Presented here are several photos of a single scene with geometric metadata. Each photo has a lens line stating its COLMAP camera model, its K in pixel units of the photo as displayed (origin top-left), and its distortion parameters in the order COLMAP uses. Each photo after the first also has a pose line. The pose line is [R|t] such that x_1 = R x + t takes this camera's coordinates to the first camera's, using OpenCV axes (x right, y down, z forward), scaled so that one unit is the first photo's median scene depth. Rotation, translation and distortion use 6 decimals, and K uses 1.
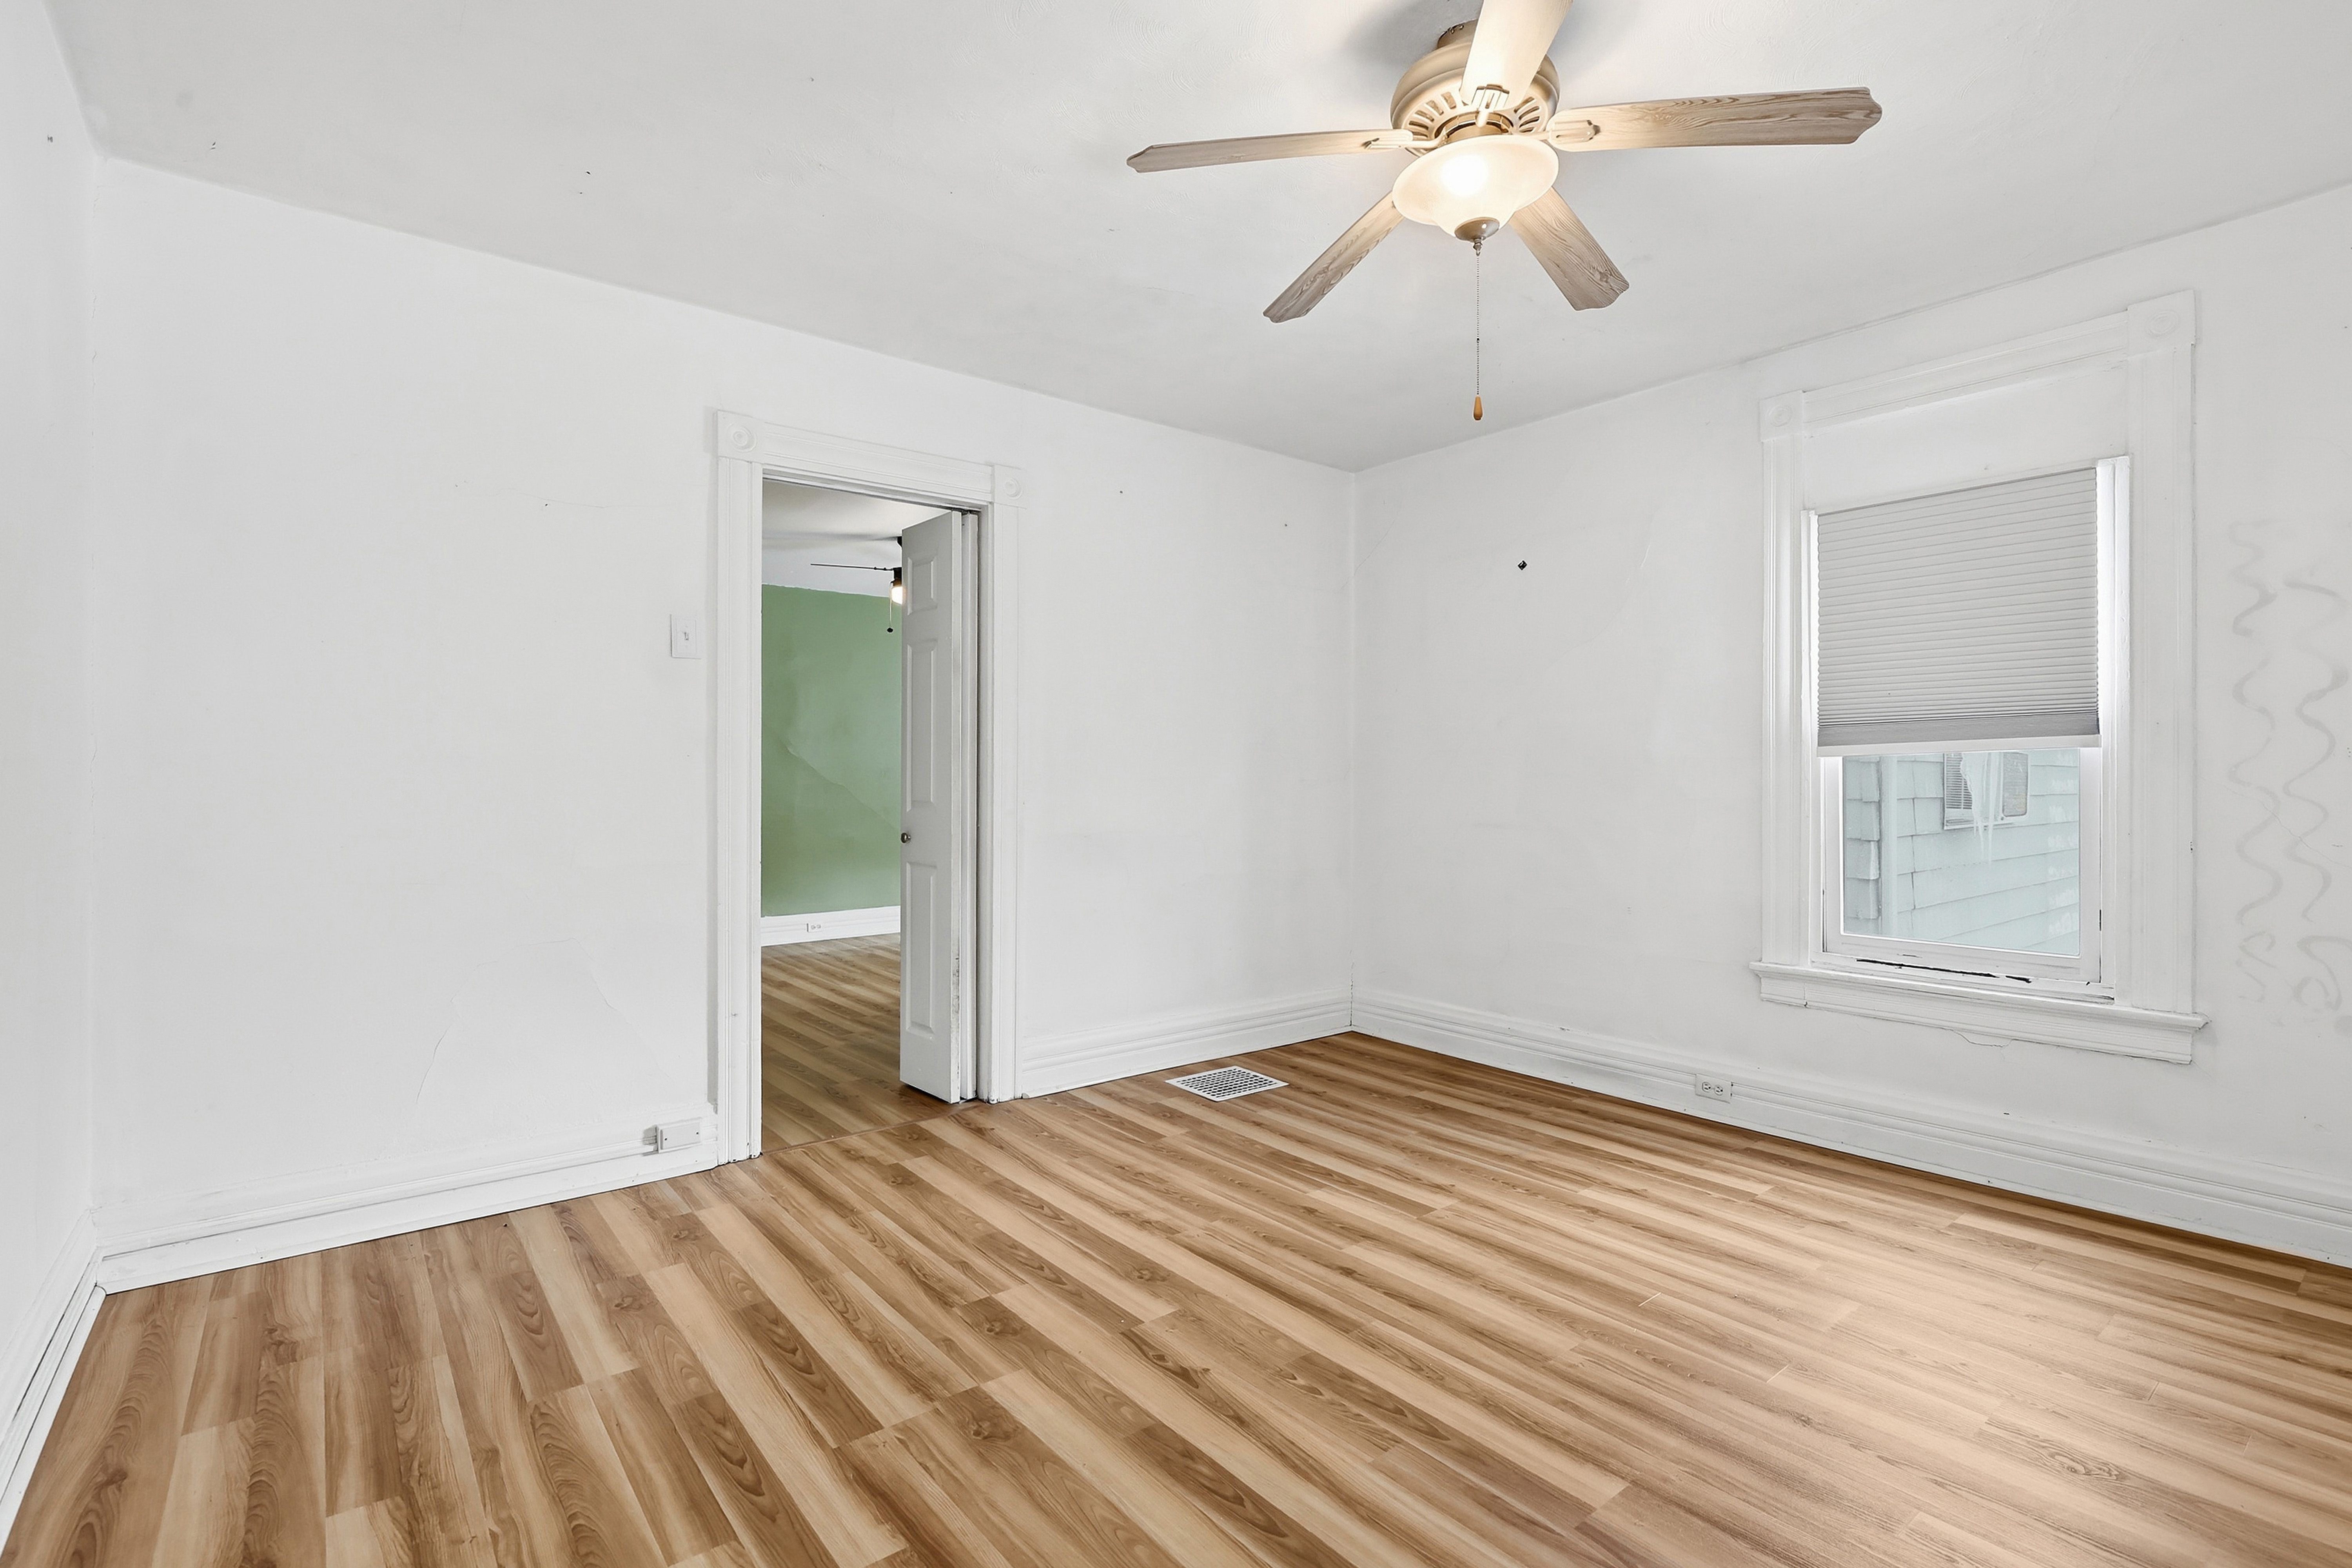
lens RADIAL K [[1092.1, 0, 1179.4], [0, 1092.1, 764.6], [0, 0, 1]] dist [-0.015600, 0.003387]
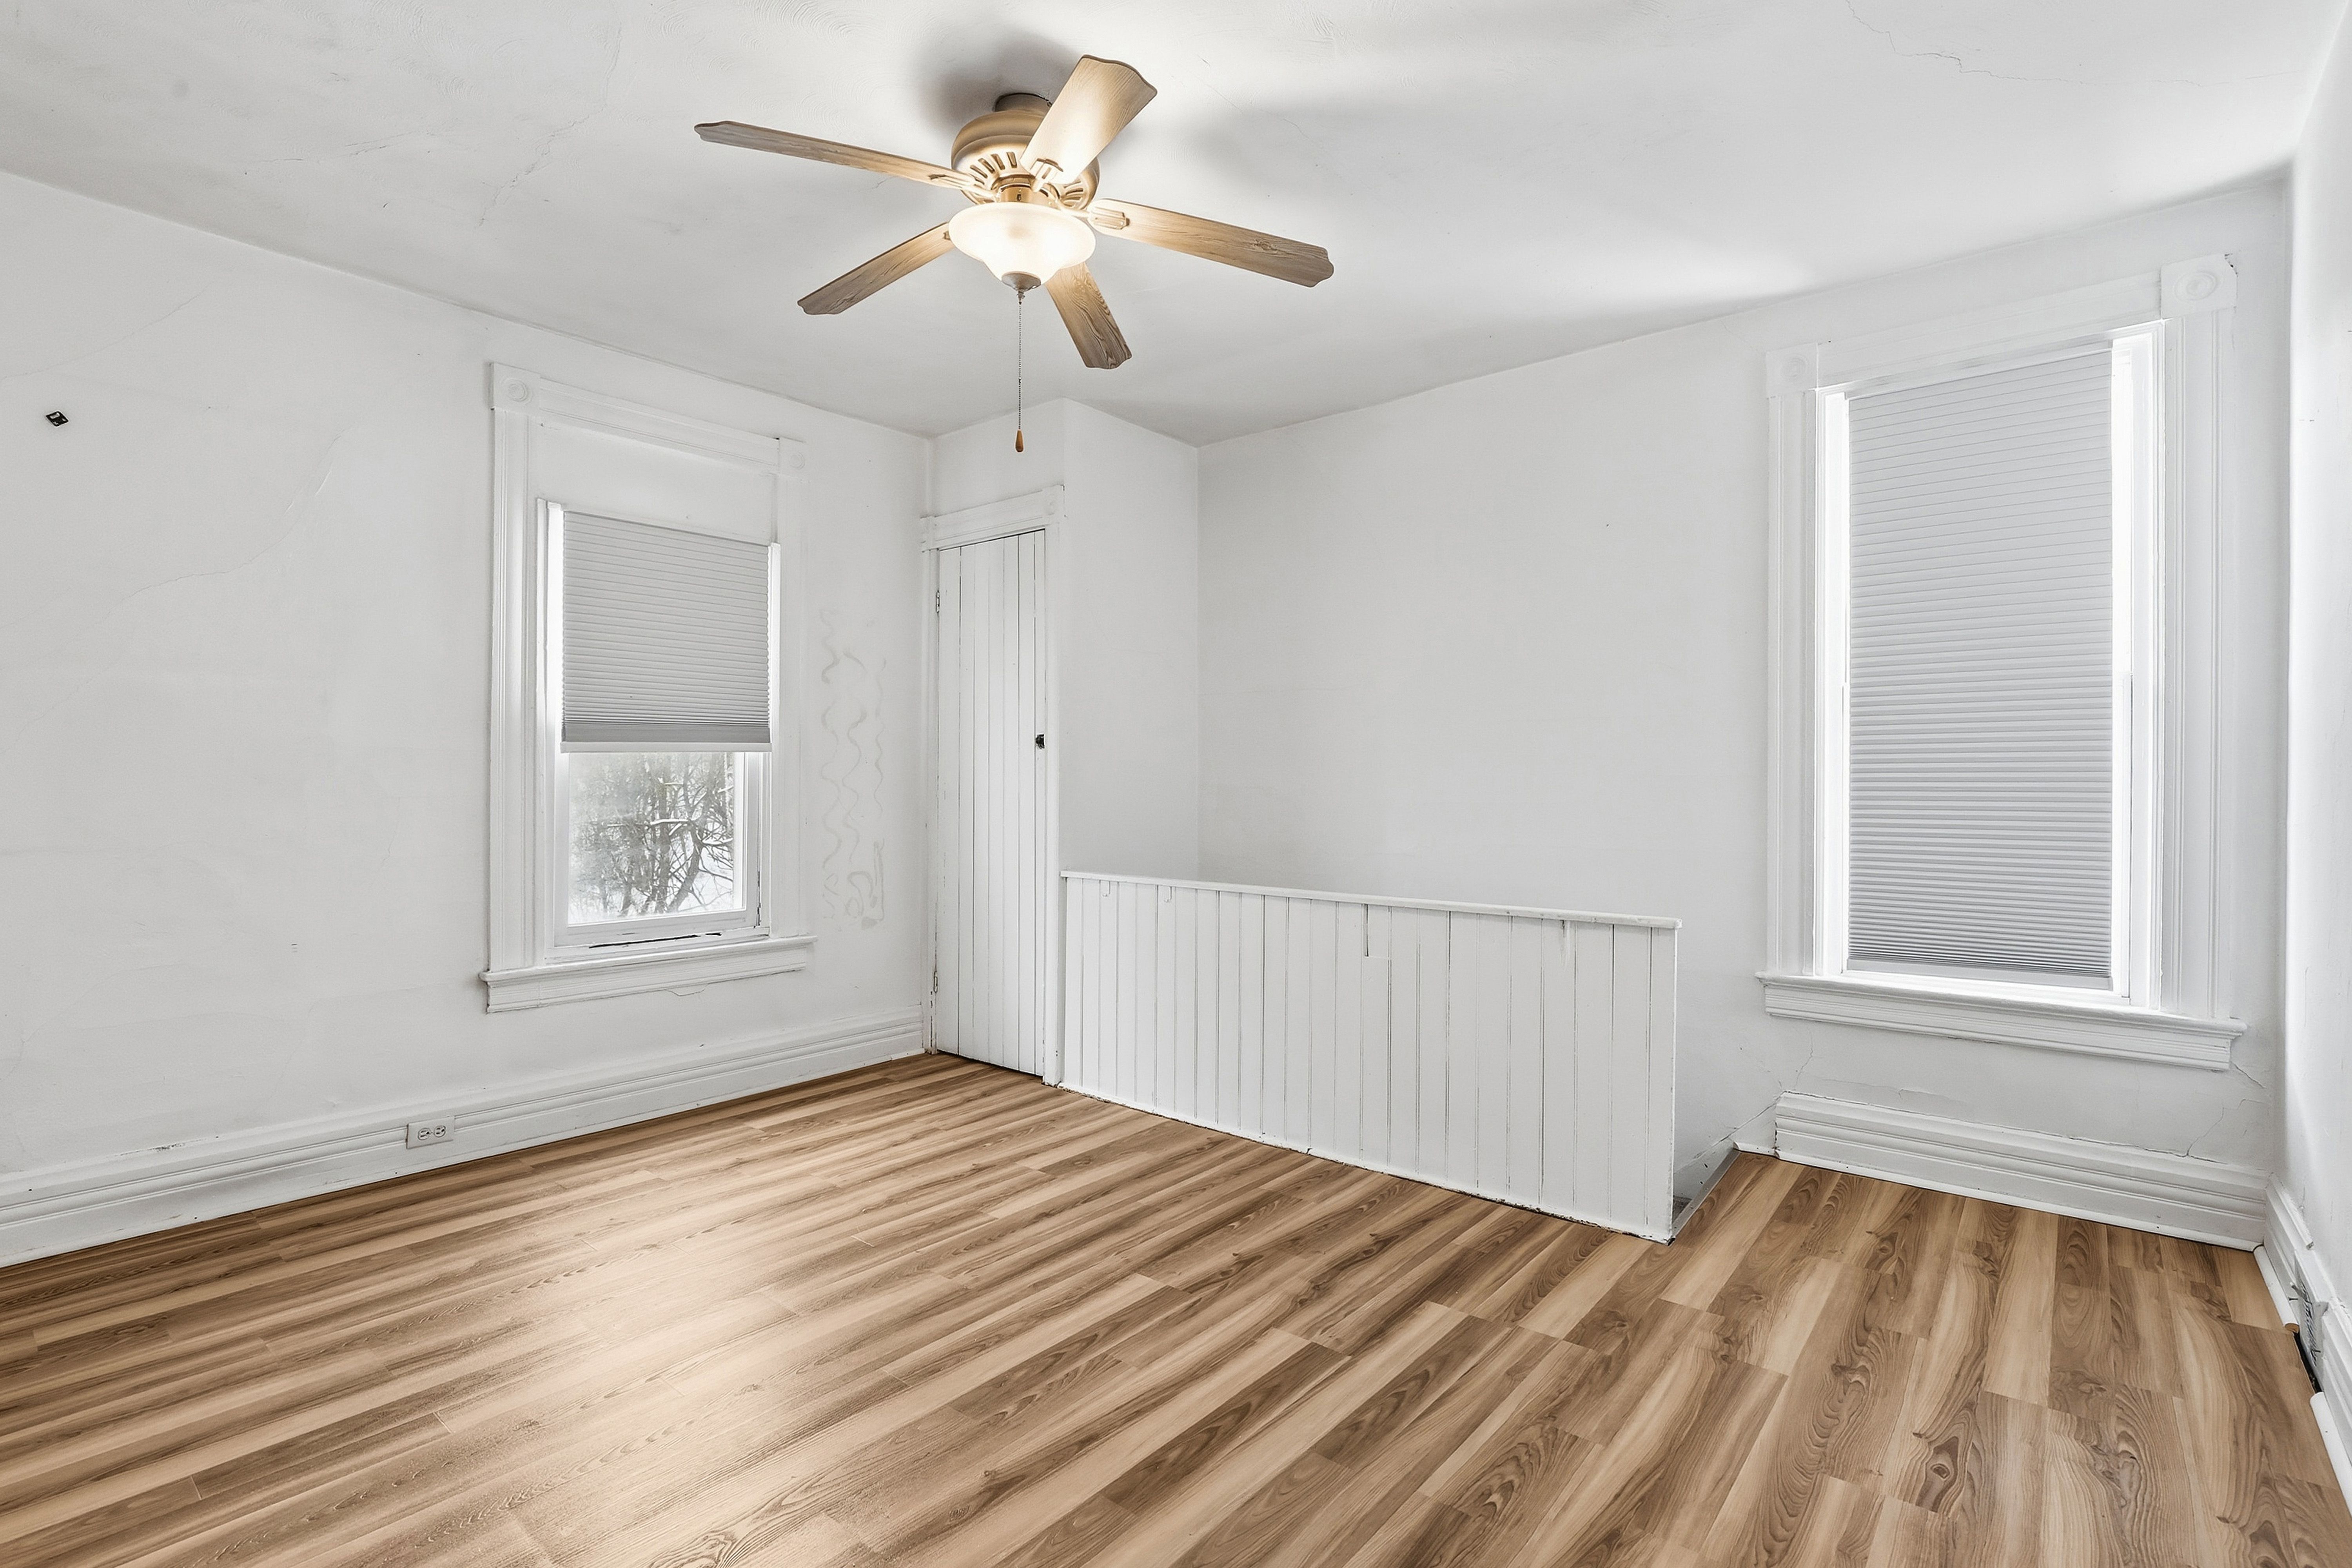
lens RADIAL K [[1109.8, 0, 1179.2], [0, 1109.8, 793.3], [0, 0, 1]] dist [-0.011874, 0.003264]
pose [[-0.198560, -0.012502, 0.980009, -0.598240], [-0.014053, 0.999852, 0.009908, 0.013708], [-0.979988, -0.011805, -0.198706, 0.736221]]
